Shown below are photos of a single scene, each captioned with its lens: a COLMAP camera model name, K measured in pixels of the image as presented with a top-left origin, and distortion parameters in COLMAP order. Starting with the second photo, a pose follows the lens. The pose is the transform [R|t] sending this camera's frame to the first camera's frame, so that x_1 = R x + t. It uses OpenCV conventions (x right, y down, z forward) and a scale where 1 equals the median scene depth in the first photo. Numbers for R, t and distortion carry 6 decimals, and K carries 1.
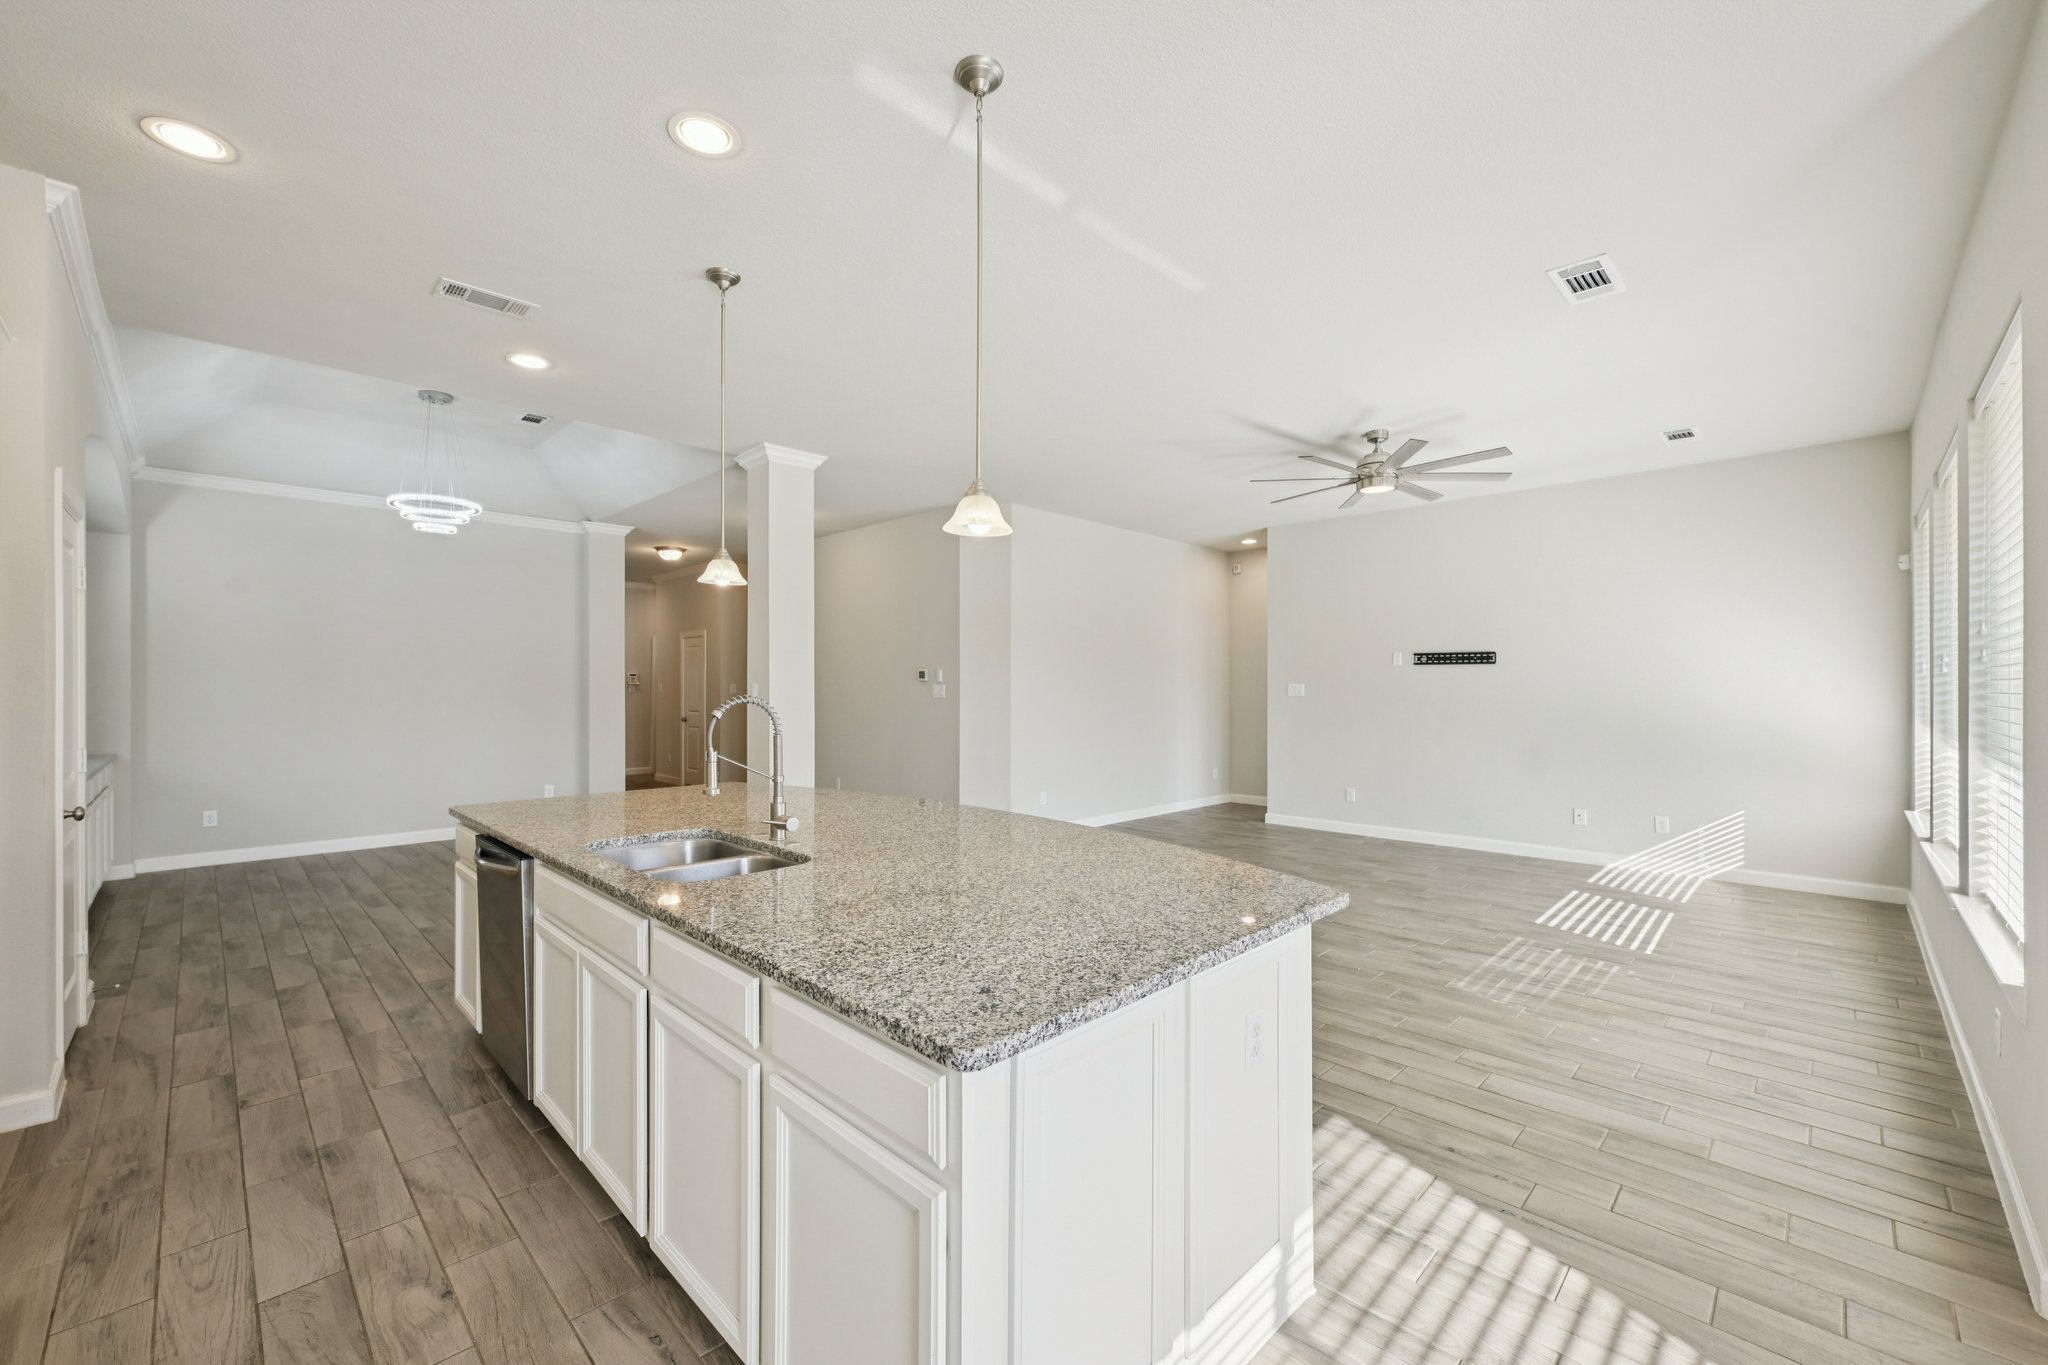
lens RADIAL K [[816.8, 0, 1024.0], [0, 816.8, 682.5], [0, 0, 1]] dist [-0.002838, 0.000009]
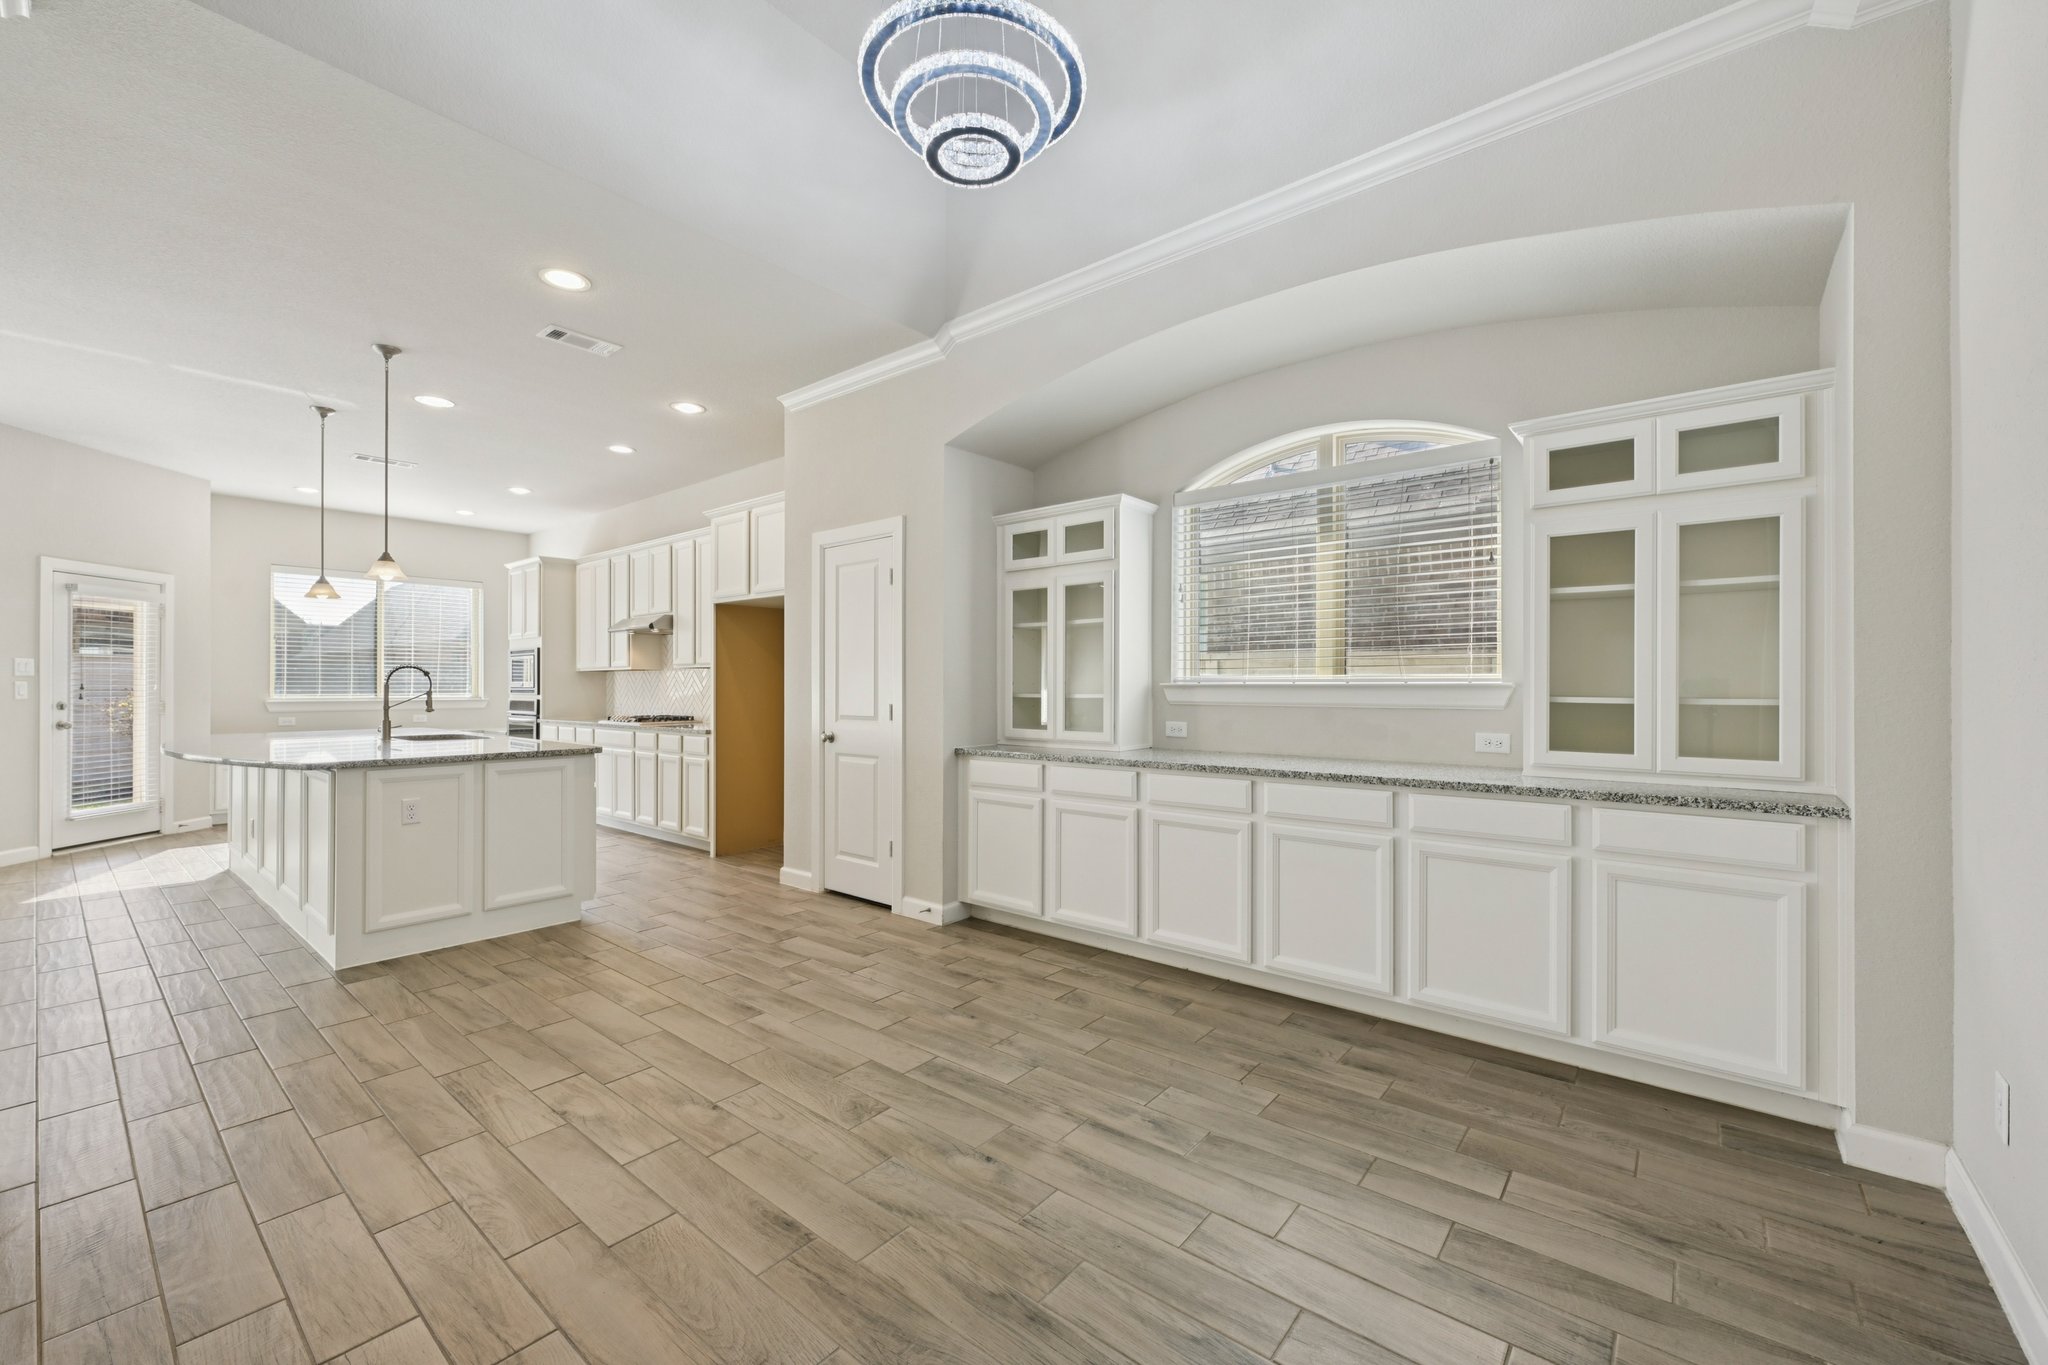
lens RADIAL K [[813.0, 0, 1024.0], [0, 813.0, 682.5], [0, 0, 1]] dist [0.002502, 0.000207]
pose [[-0.995777, -0.001197, -0.091803, -0.807064], [-0.000289, 0.999951, -0.009896, 0.038188], [0.091810, -0.009828, -0.995728, 1.520715]]
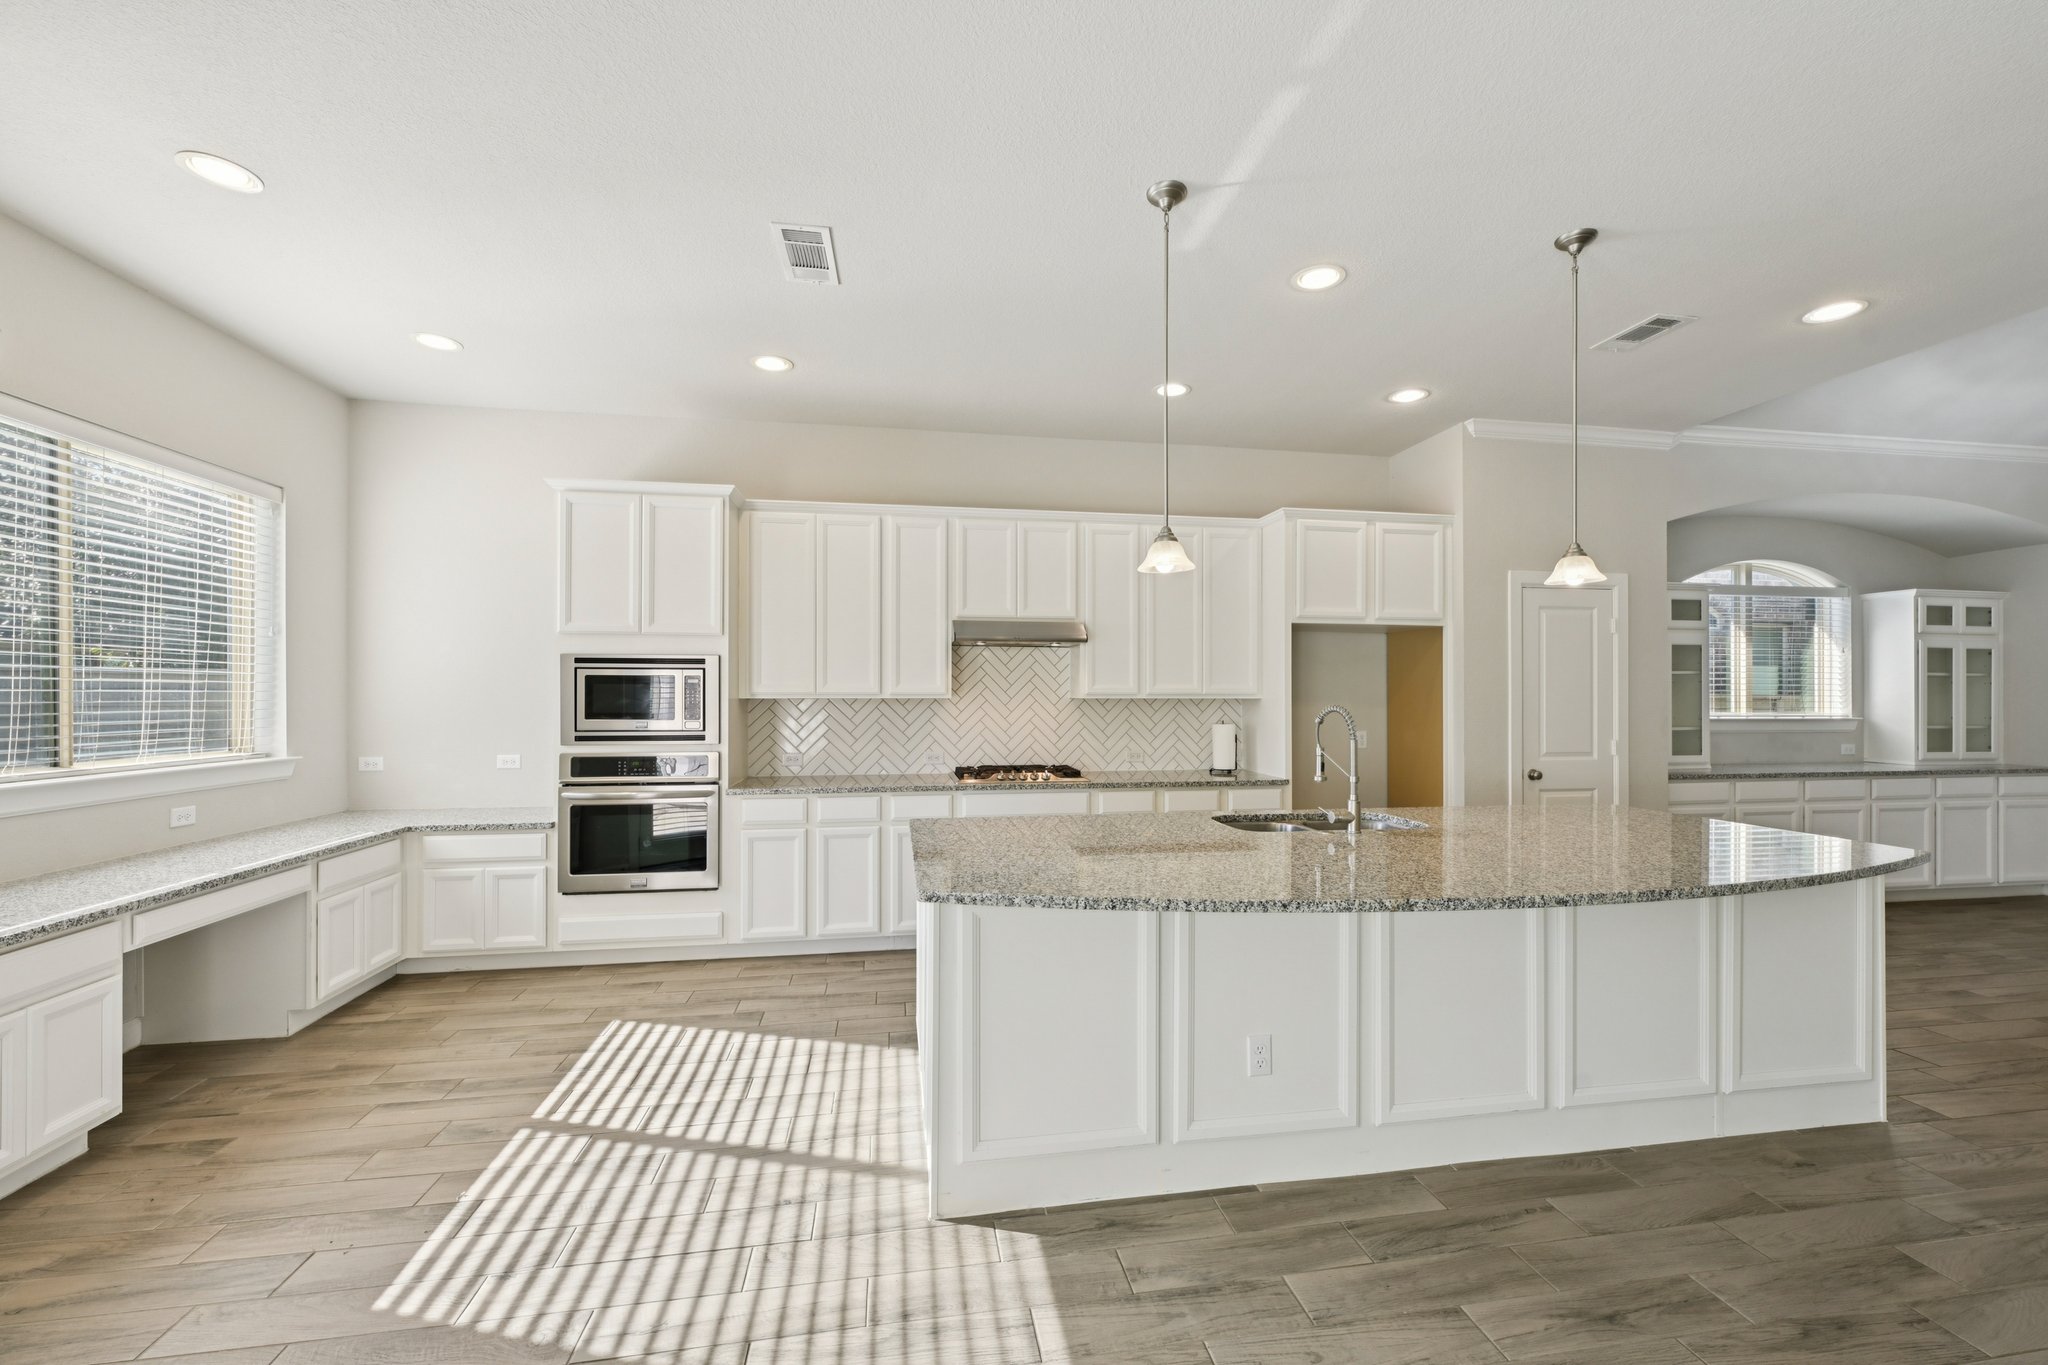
lens RADIAL K [[817.5, 0, 1029.6], [0, 817.5, 691.2], [0, 0, 1]] dist [-0.000747, -0.000091]
pose [[-0.585163, -0.006412, -0.810891, 0.443909], [0.002287, 0.999952, -0.009558, 0.002197], [0.810913, -0.007448, -0.585120, 0.652100]]
